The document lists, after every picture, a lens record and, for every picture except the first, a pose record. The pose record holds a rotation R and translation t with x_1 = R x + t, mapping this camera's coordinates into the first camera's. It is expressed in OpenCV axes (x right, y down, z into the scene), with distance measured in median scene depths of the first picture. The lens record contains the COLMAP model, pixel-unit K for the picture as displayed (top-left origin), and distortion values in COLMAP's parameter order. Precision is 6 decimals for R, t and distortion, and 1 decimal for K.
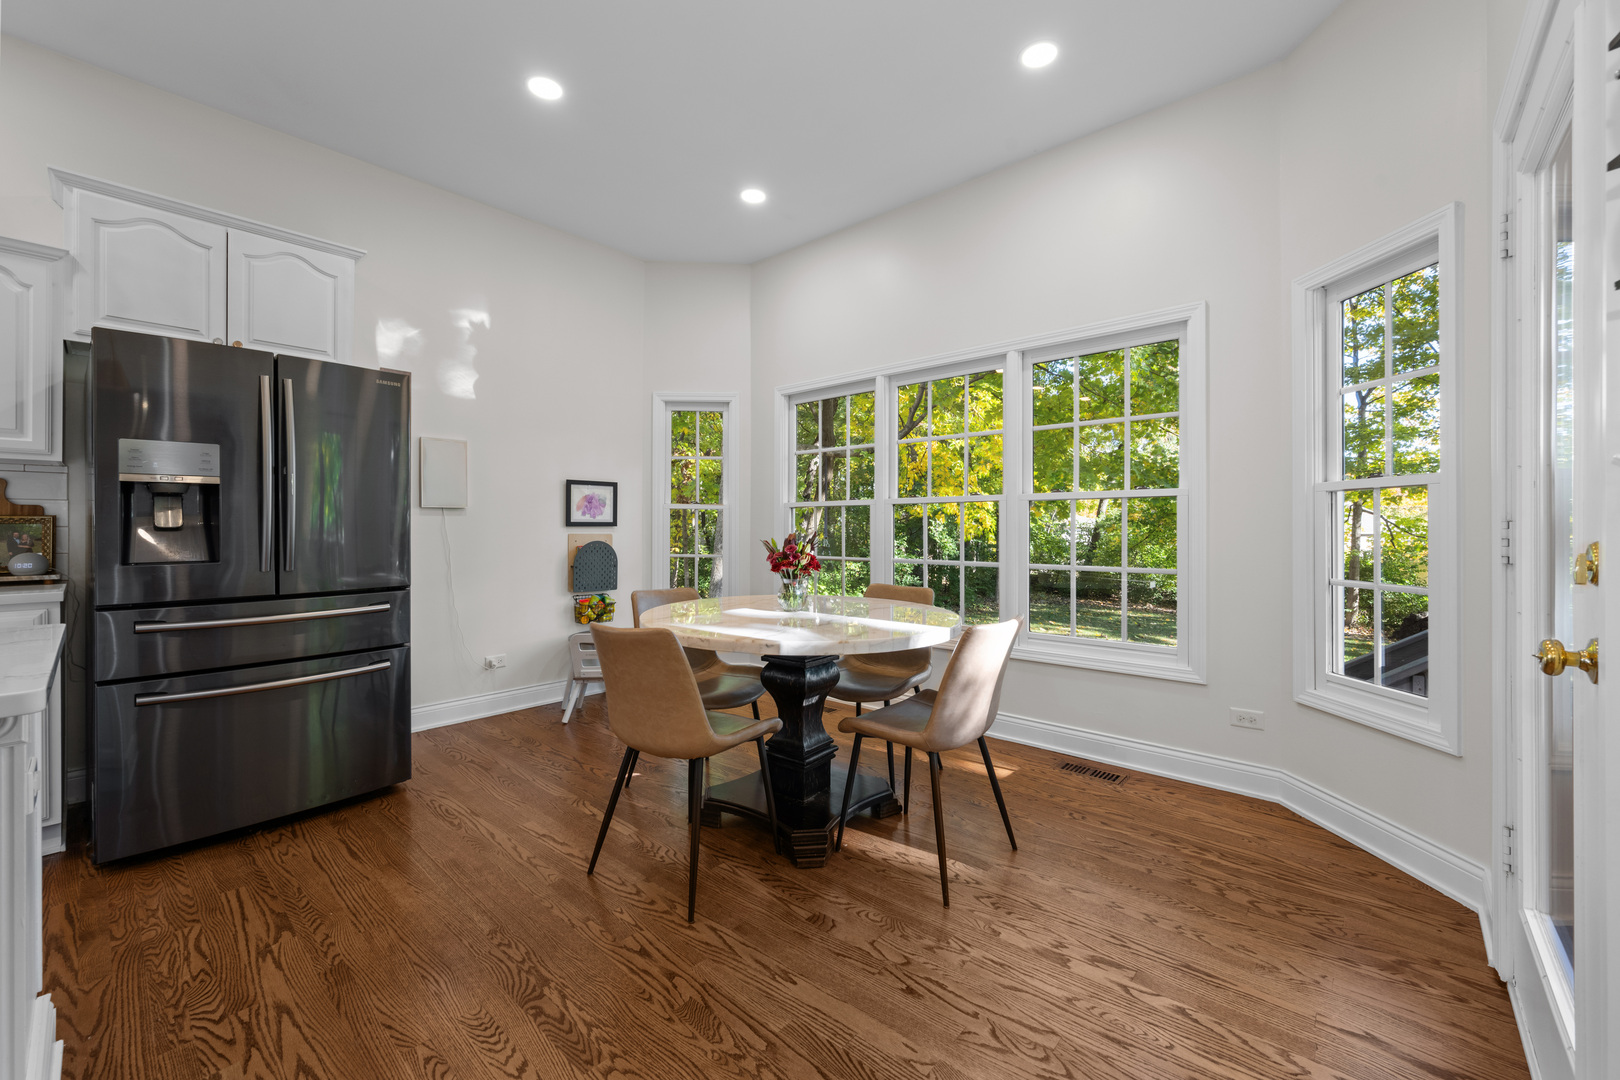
lens RADIAL K [[649.9, 0, 808.1], [0, 649.9, 525.9], [0, 0, 1]] dist [0.000537, 0.000117]
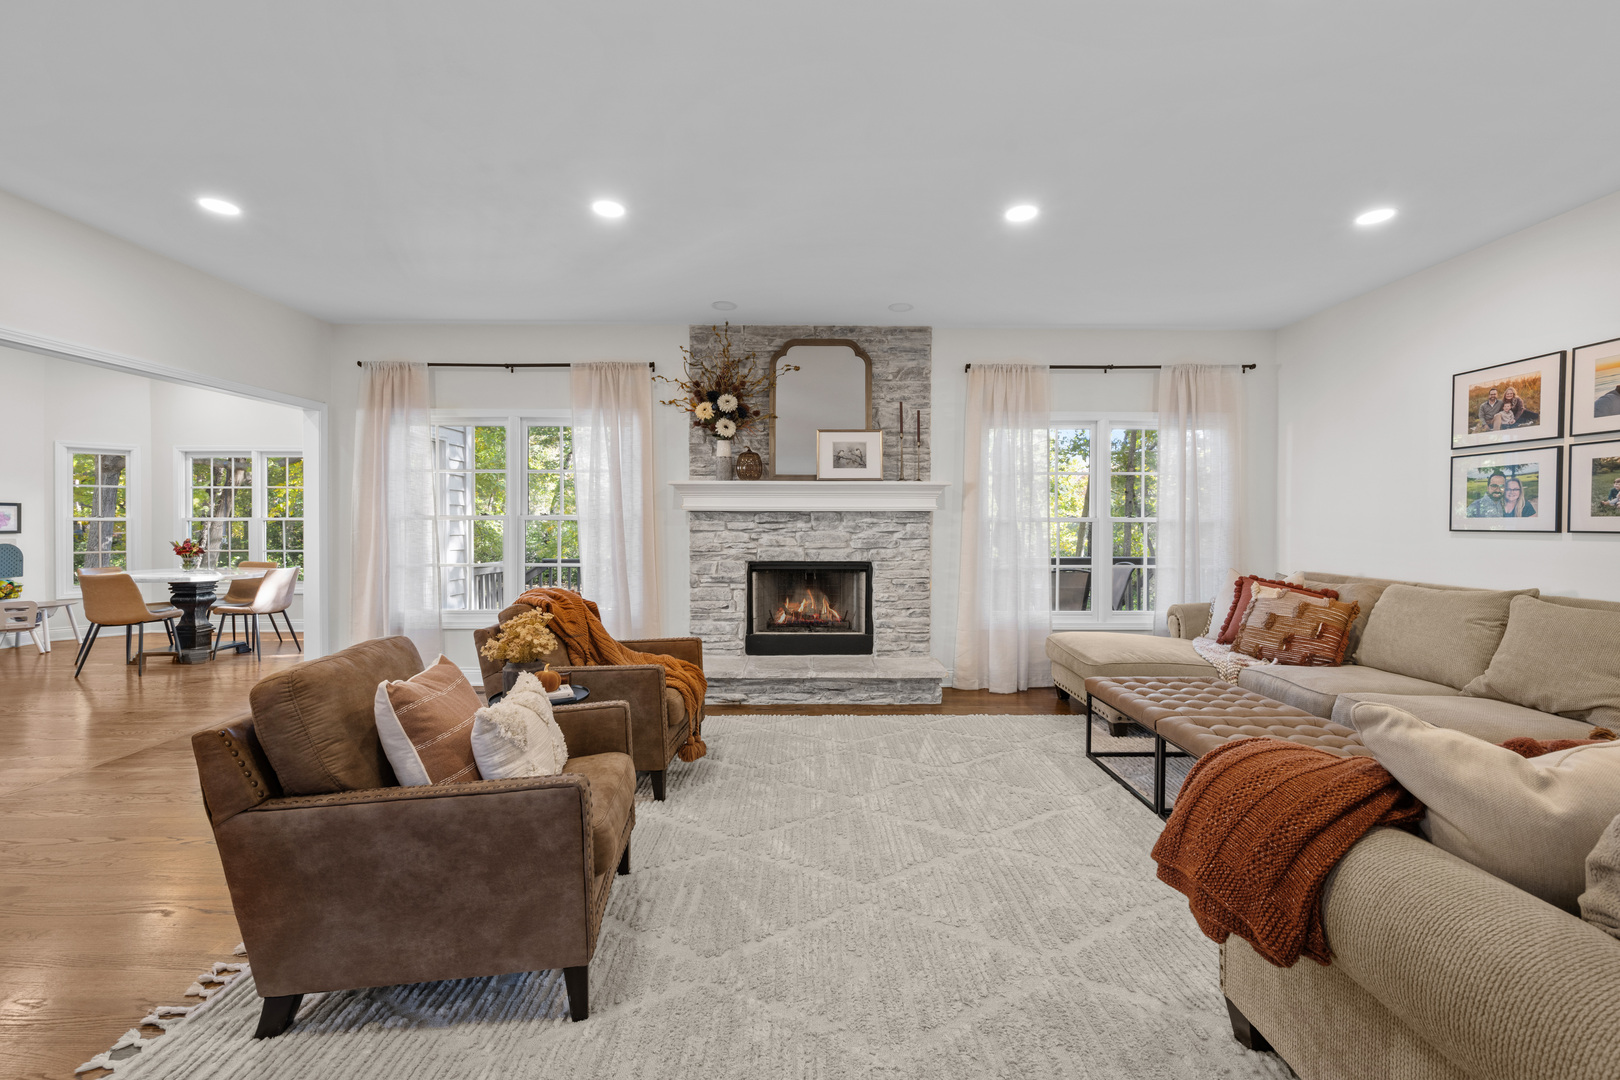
lens RADIAL K [[643.1, 0, 812.6], [0, 643.1, 531.3], [0, 0, 1]] dist [-0.001094, 0.000122]
pose [[0.735098, -0.005967, 0.677935, 0.037969], [-0.005431, 0.999877, 0.014690, -0.039967], [-0.677940, -0.014480, 0.734975, -1.448762]]
